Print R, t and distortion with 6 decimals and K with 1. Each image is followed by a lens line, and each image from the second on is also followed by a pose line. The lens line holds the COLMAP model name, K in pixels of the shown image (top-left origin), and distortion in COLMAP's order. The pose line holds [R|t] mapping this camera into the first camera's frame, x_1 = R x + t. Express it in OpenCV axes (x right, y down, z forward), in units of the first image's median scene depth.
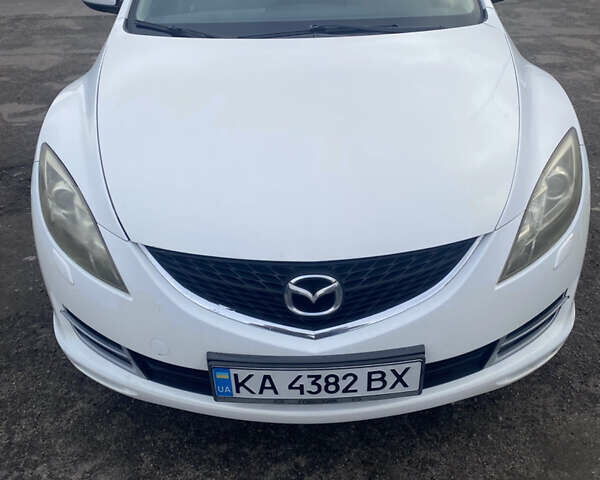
lens RADIAL K [[600.6, 0, 308.6], [0, 600.6, 239.2], [0, 0, 1]] dist [0.089462, -0.175641]
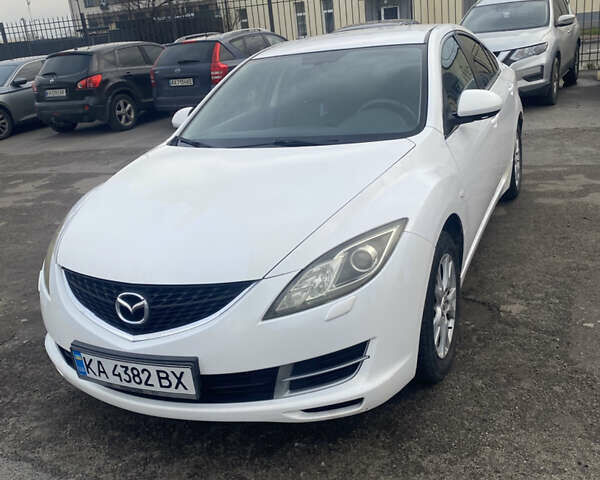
lens RADIAL K [[600.6, 0, 308.6], [0, 600.6, 239.2], [0, 0, 1]] dist [0.089462, -0.175641]
pose [[0.904096, 0.072663, -0.421107, 0.959000], [-0.159287, 0.971722, -0.174309, 0.115440], [0.396533, 0.224669, 0.890104, -0.148422]]
